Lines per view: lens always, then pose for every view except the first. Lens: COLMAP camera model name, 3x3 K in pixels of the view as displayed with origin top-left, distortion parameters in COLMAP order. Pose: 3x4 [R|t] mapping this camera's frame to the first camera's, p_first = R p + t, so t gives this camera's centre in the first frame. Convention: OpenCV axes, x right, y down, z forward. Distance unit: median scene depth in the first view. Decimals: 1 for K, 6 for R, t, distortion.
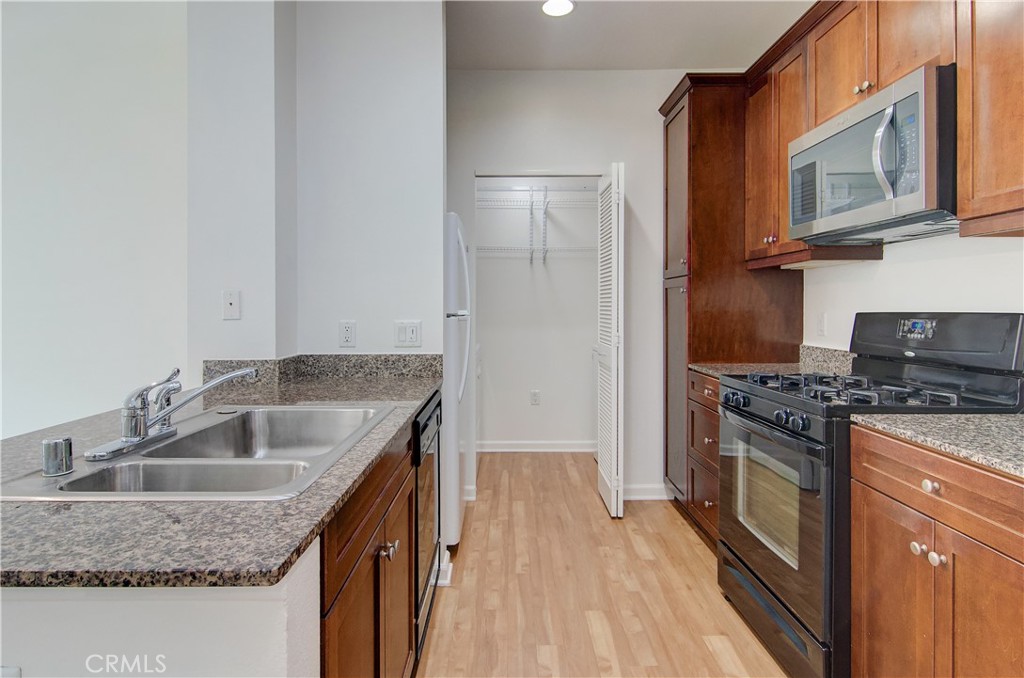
lens RADIAL K [[542.5, 0, 498.7], [0, 542.5, 312.6], [0, 0, 1]] dist [0.000330, -0.003459]
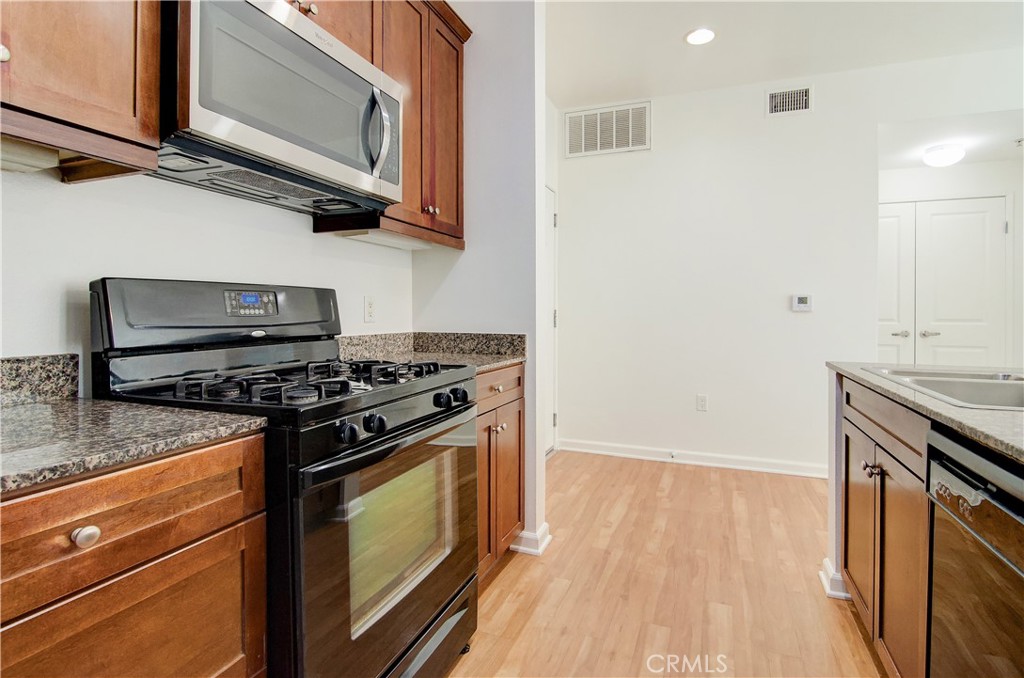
lens RADIAL K [[496.3, 0, 524.9], [0, 496.3, 316.8], [0, 0, 1]] dist [0.000943, -0.003409]
pose [[-0.940115, -0.004538, 0.340829, 0.082581], [0.001117, 0.999865, 0.016393, 0.028237], [-0.340857, 0.015792, -0.939983, 1.150911]]
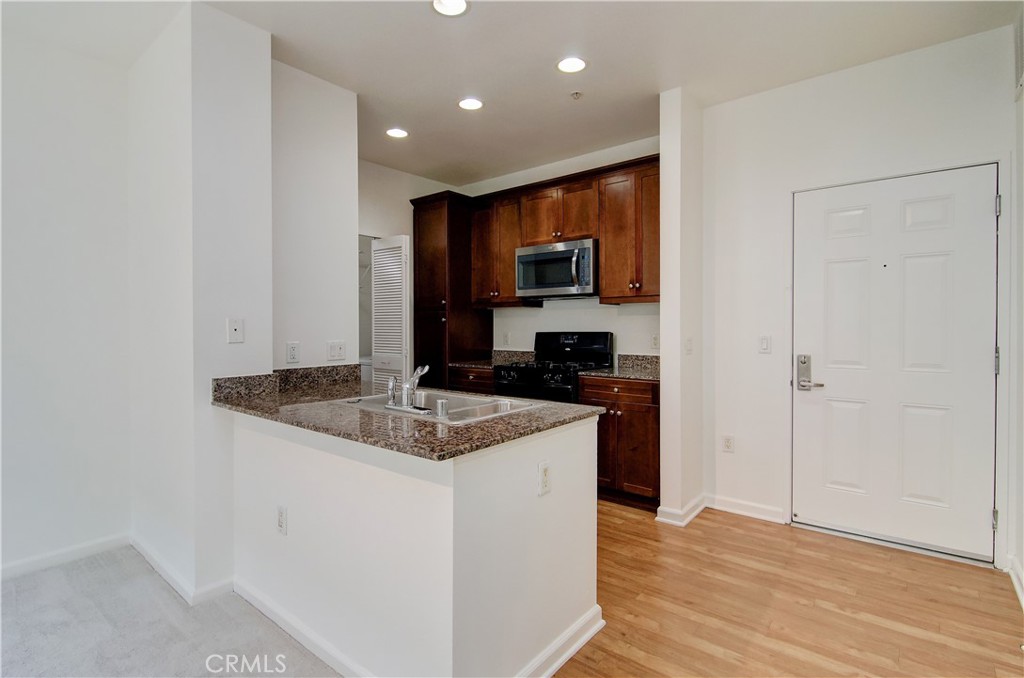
lens RADIAL K [[496.3, 0, 510.8], [0, 496.3, 335.7], [0, 0, 1]] dist [0.000943, -0.003409]
pose [[0.631541, -0.014206, 0.775212, -0.784877], [0.010364, 0.999897, 0.009880, -0.005957], [-0.775273, 0.001795, 0.631624, -0.127852]]
